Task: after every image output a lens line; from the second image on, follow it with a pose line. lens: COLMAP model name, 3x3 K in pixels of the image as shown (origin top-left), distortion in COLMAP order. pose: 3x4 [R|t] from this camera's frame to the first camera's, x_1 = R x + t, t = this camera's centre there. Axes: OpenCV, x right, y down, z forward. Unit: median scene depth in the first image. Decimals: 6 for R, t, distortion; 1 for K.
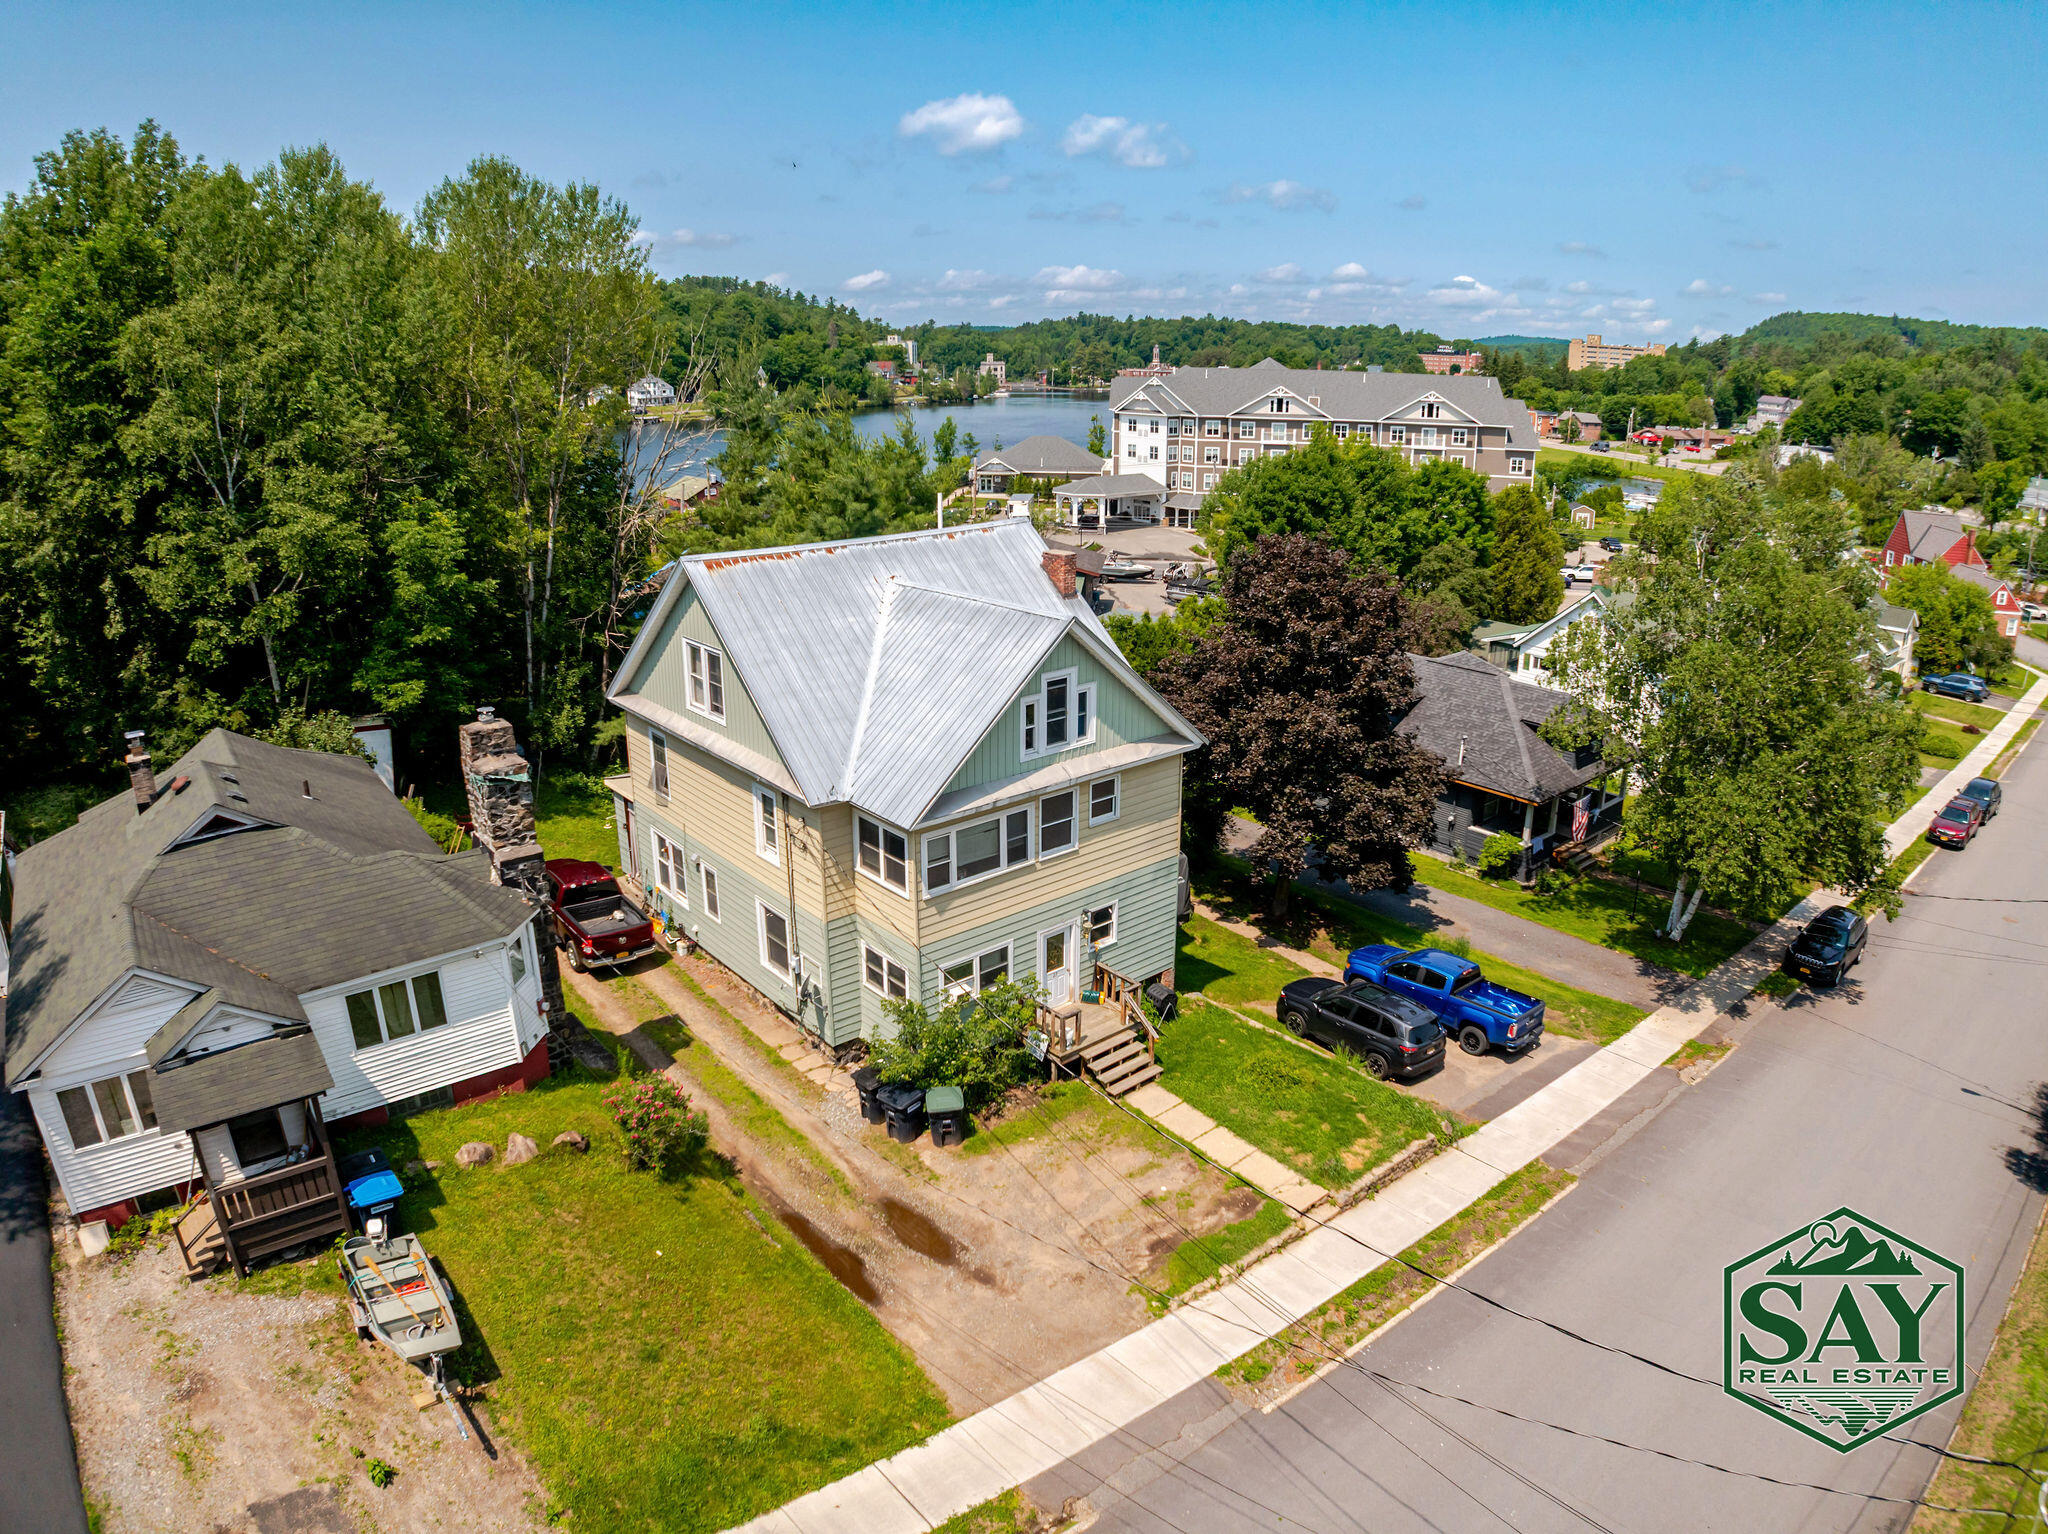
lens RADIAL K [[1271.2, 0, 1019.7], [0, 1271.2, 739.4], [0, 0, 1]] dist [-0.213197, 0.038443]
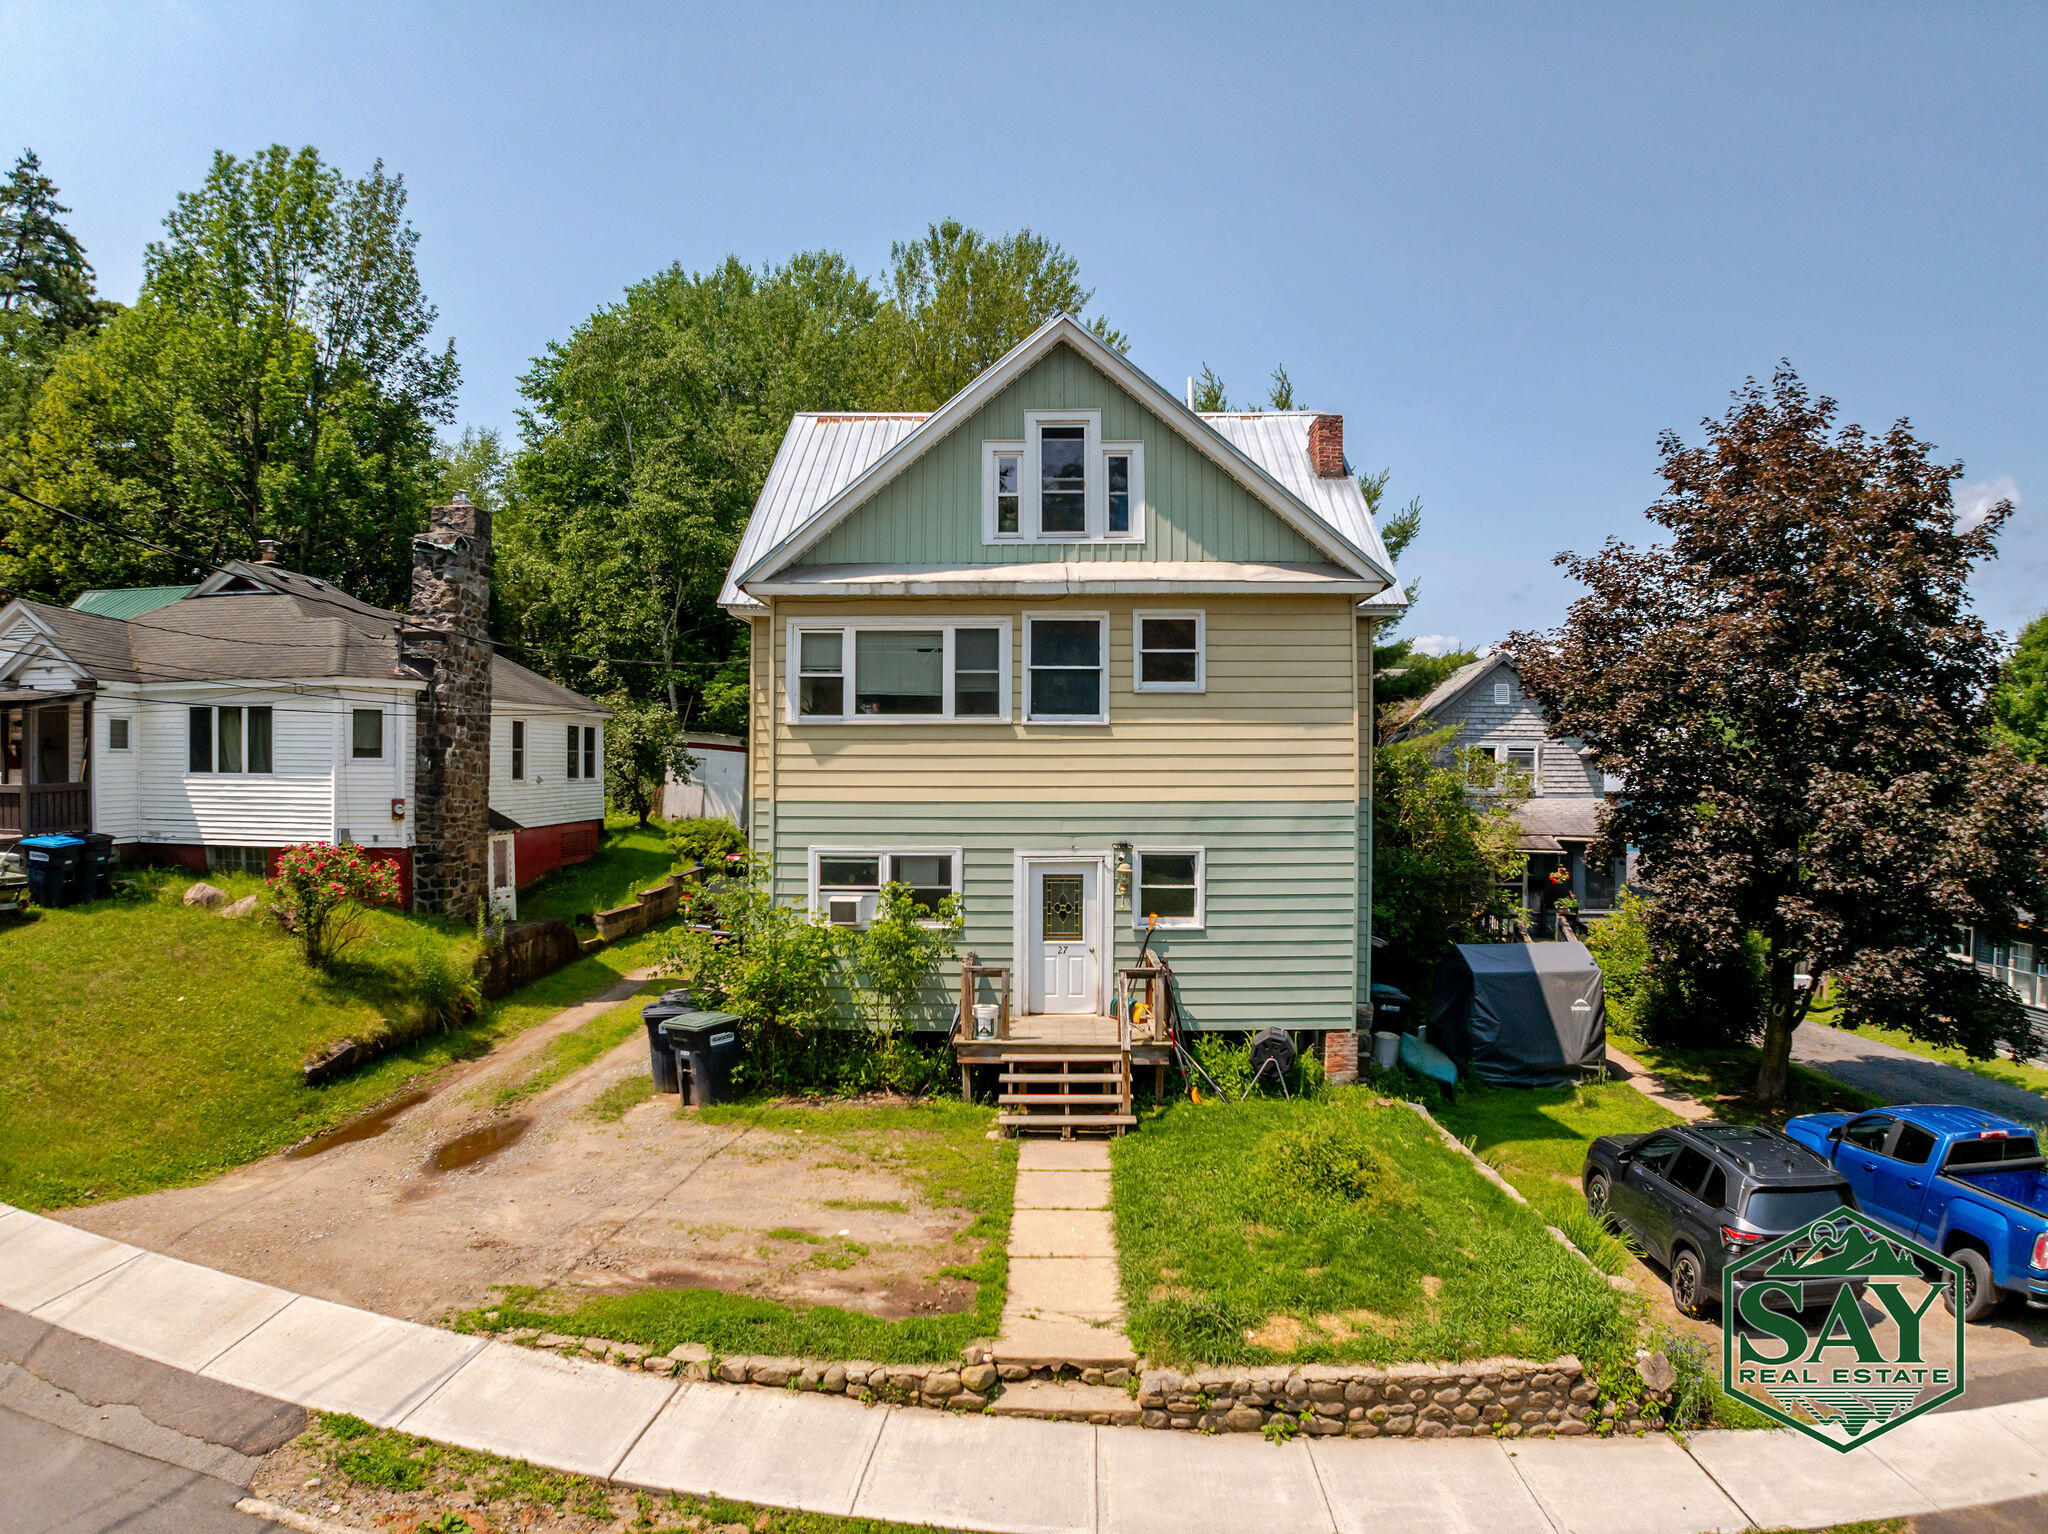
lens RADIAL K [[1271.2, 0, 1019.7], [0, 1271.2, 739.4], [0, 0, 1]] dist [-0.213197, 0.038443]
pose [[0.752462, -0.013163, -0.658504, 0.374611], [-0.198017, 0.949023, -0.245243, 0.228521], [0.628164, 0.314931, 0.711498, 0.520211]]
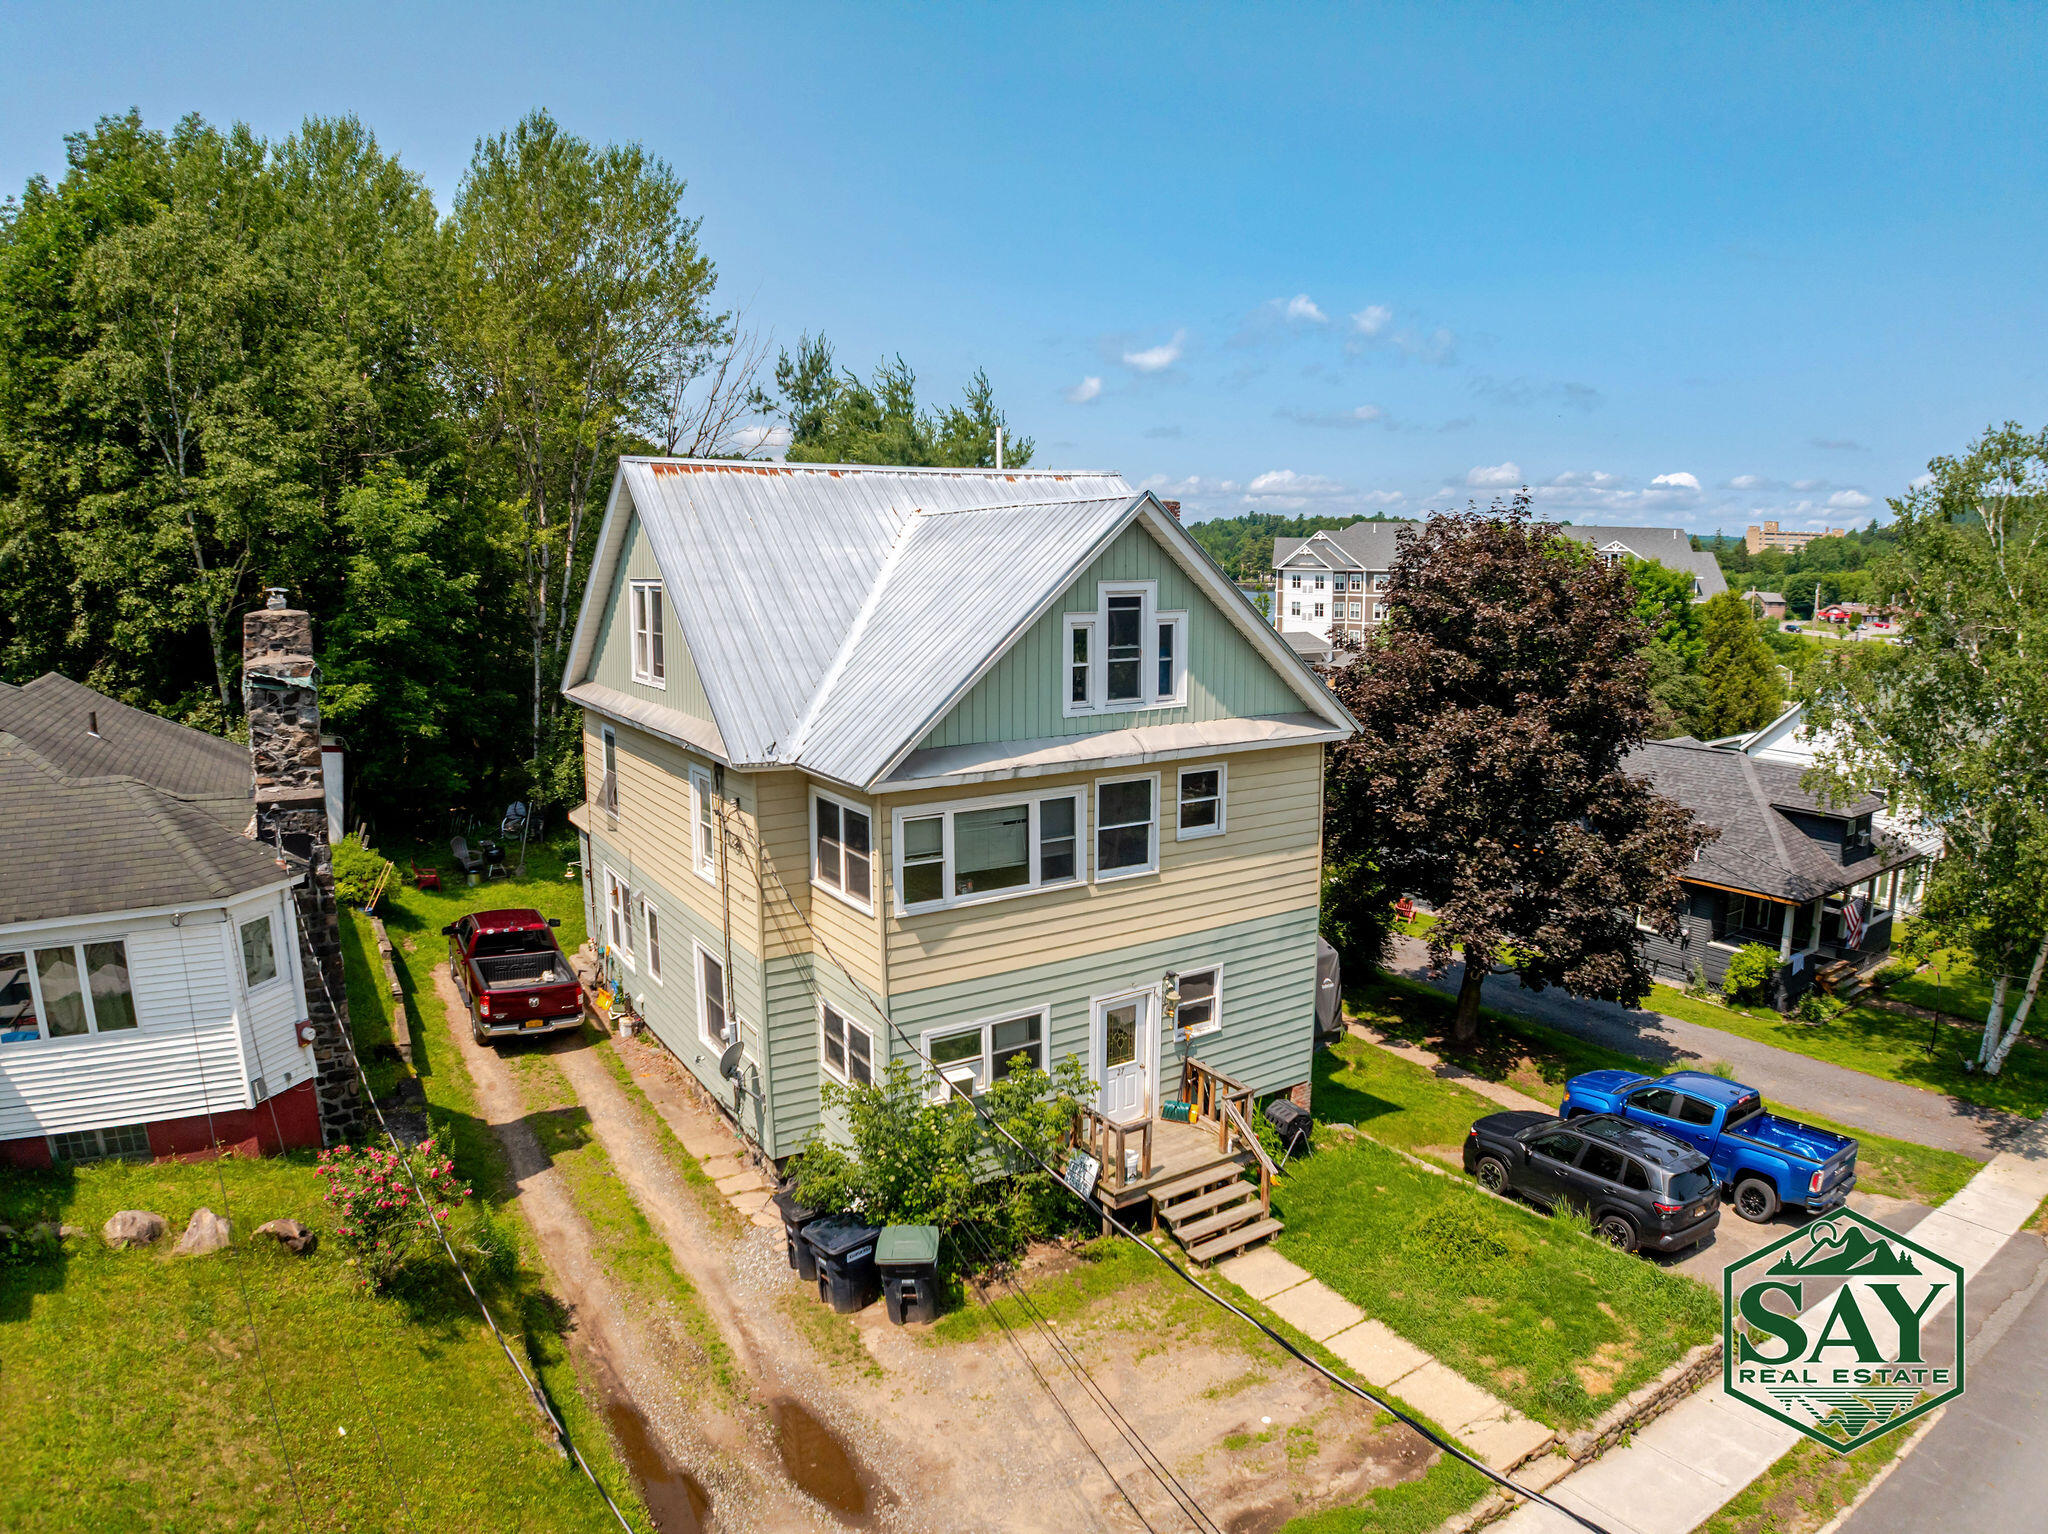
lens RADIAL K [[1271.2, 0, 1019.7], [0, 1271.2, 739.4], [0, 0, 1]] dist [-0.213197, 0.038443]
pose [[0.990924, 0.016170, -0.133448, 0.056656], [-0.036956, 0.987255, -0.154796, 0.113529], [0.129244, 0.158323, 0.978892, 0.322153]]
